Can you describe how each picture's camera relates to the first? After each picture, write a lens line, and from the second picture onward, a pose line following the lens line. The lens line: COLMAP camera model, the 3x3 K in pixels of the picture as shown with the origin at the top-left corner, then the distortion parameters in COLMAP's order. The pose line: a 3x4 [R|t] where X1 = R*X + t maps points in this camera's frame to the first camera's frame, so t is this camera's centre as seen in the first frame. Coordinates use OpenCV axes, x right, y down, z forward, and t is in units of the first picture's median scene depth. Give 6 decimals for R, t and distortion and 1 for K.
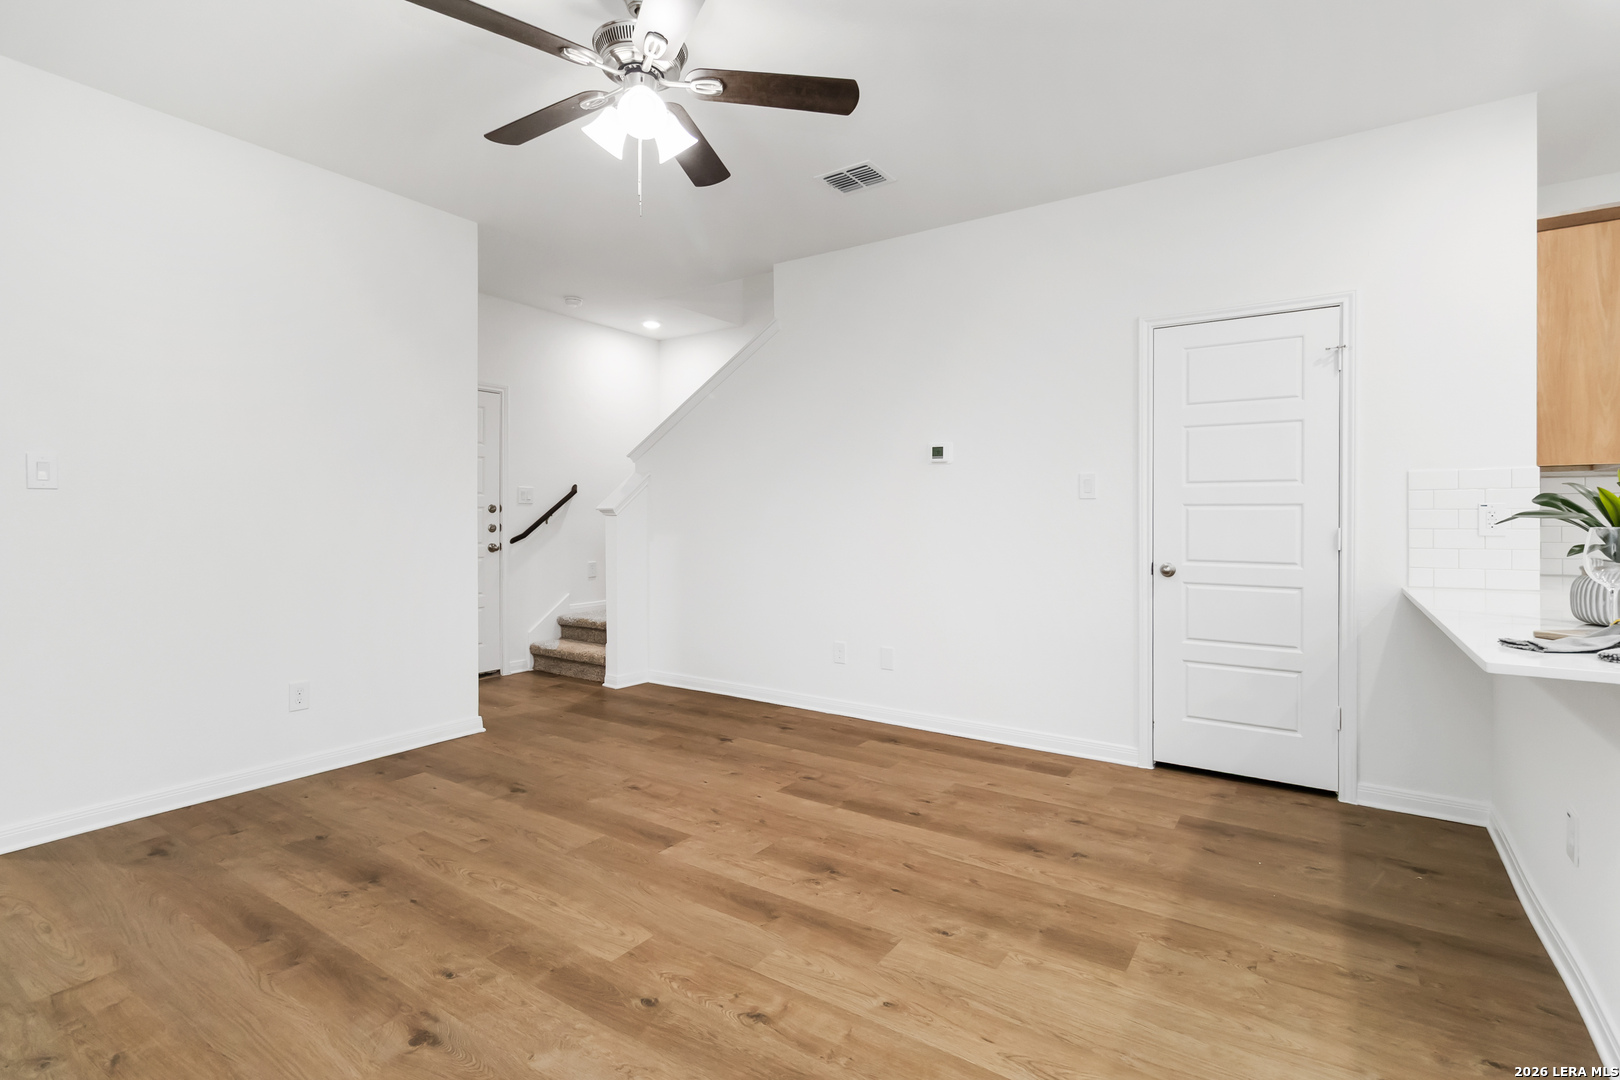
lens RADIAL K [[766.1, 0, 805.0], [0, 766.1, 528.4], [0, 0, 1]] dist [-0.000274, 0.000030]
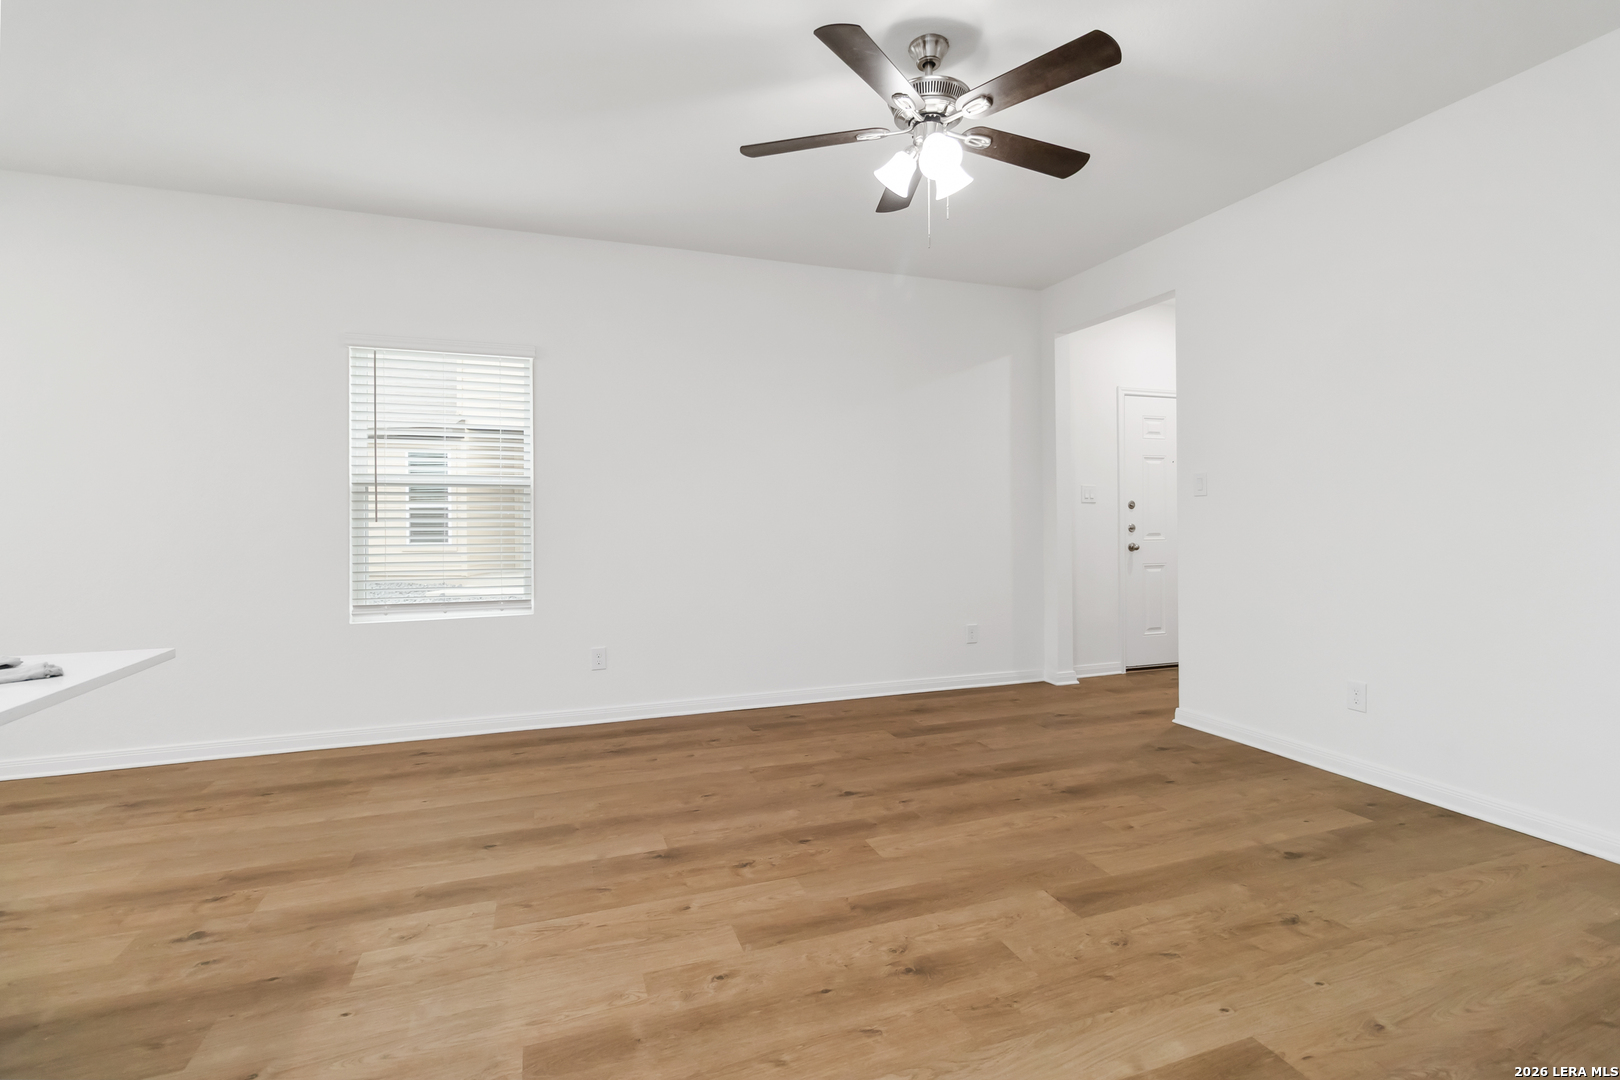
lens RADIAL K [[766.1, 0, 816.1], [0, 766.1, 530.8], [0, 0, 1]] dist [-0.000274, 0.000030]
pose [[-0.586750, 0.015377, -0.809622, 0.834696], [-0.006277, 0.999703, 0.023536, -0.013645], [0.809744, 0.018891, -0.586480, 1.610343]]
